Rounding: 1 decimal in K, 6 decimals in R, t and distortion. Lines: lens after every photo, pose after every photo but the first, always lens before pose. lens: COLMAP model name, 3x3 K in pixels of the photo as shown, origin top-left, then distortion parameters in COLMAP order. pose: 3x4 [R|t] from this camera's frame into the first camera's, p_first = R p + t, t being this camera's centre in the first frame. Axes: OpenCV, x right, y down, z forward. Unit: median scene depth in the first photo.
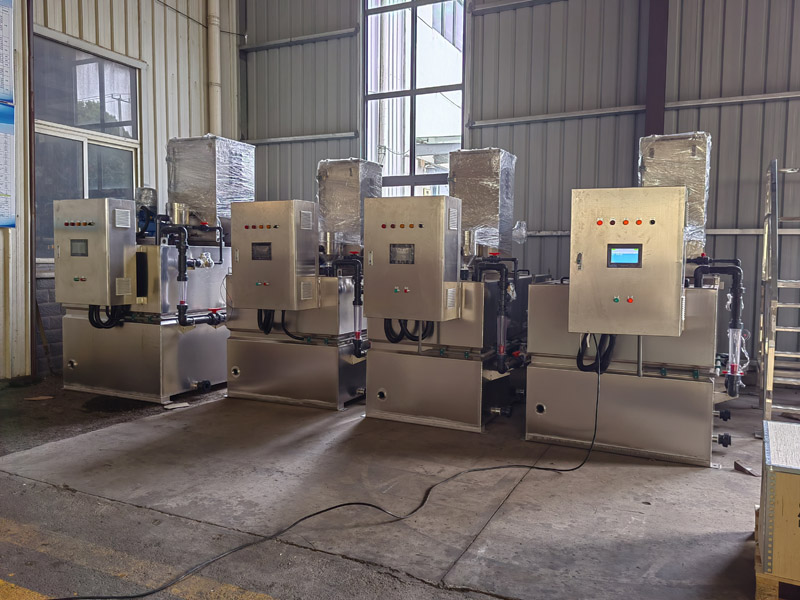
lens RADIAL K [[627.6, 0, 400.0], [0, 627.6, 300.0], [0, 0, 1]] dist [0.026048, -0.005692]
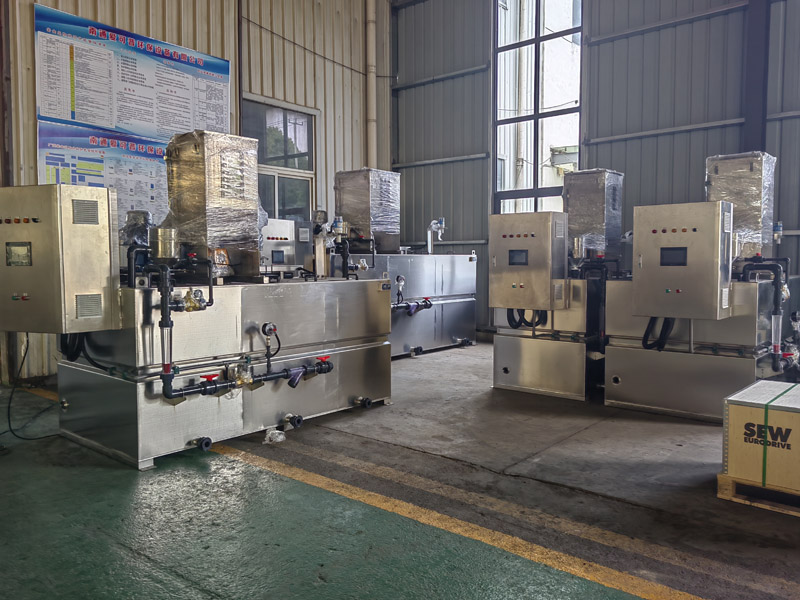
lens RADIAL K [[627.6, 0, 400.0], [0, 627.6, 300.0], [0, 0, 1]] dist [0.026048, -0.005692]
pose [[0.969115, 0.001072, -0.246608, 0.077445], [-0.002690, 0.999977, -0.006225, 0.015374], [0.246596, 0.006696, 0.969095, -0.211124]]
